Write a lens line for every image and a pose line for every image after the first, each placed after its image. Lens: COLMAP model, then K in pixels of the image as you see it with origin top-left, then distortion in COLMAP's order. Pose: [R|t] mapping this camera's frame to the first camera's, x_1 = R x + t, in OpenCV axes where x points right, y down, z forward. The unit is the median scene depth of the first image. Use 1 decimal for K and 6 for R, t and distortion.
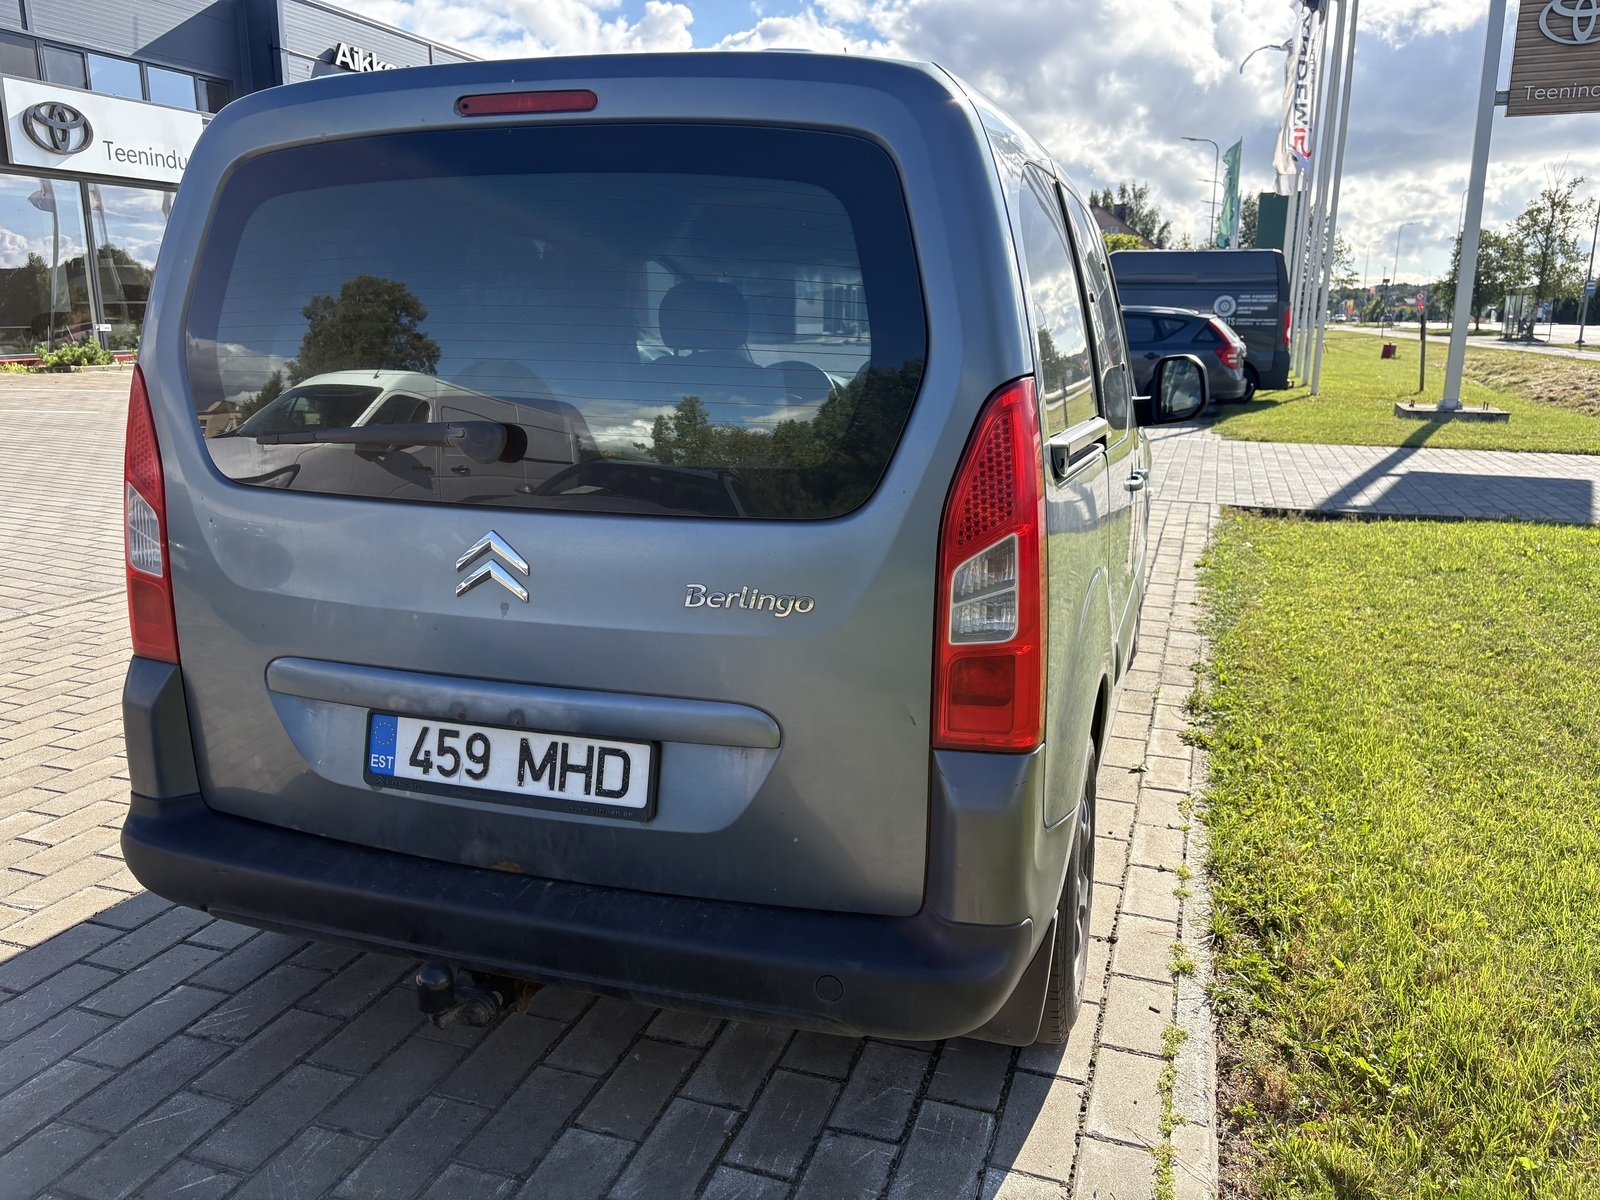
lens RADIAL K [[1226.5, 0, 800.0], [0, 1226.5, 600.0], [0, 0, 1]] dist [-0.007755, -0.006786]
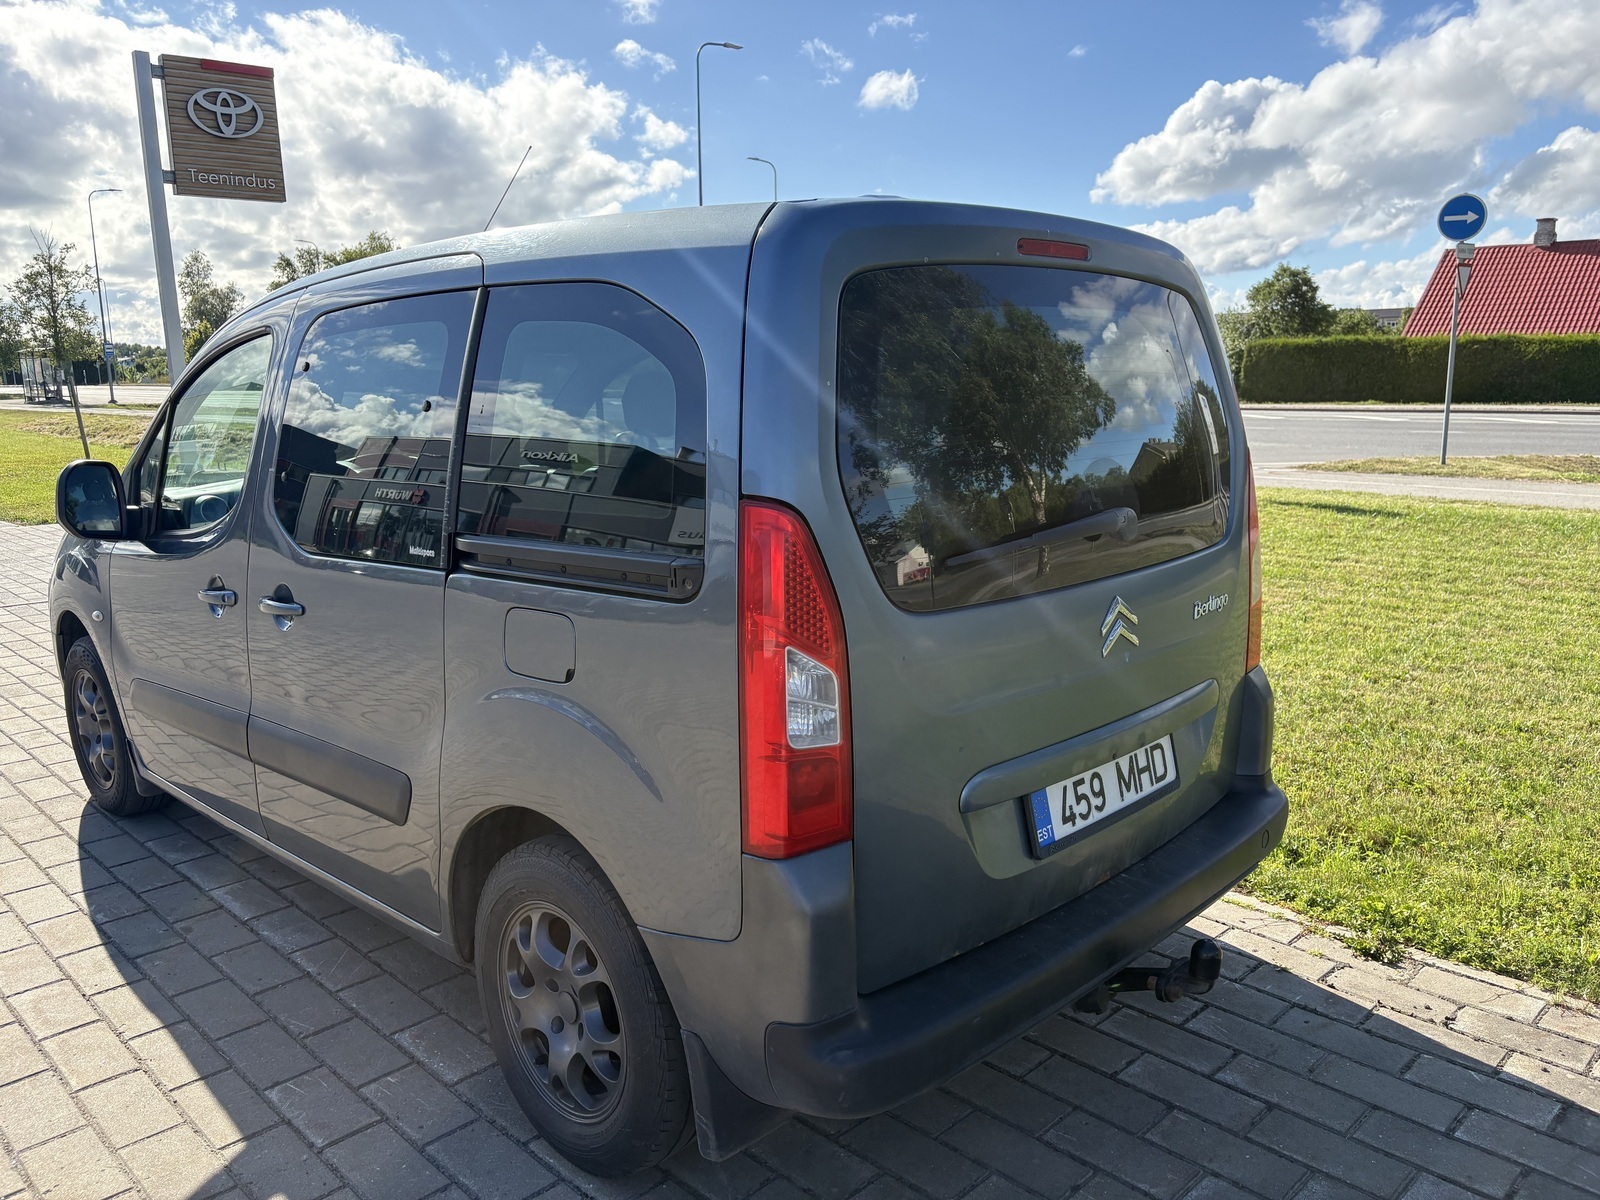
lens RADIAL K [[1226.5, 0, 800.0], [0, 1226.5, 600.0], [0, 0, 1]] dist [-0.007755, -0.006786]
pose [[0.450972, -0.176317, 0.874949, -1.384036], [0.217605, 0.972433, 0.083802, -0.212326], [-0.865605, 0.152601, 0.476908, 0.652375]]
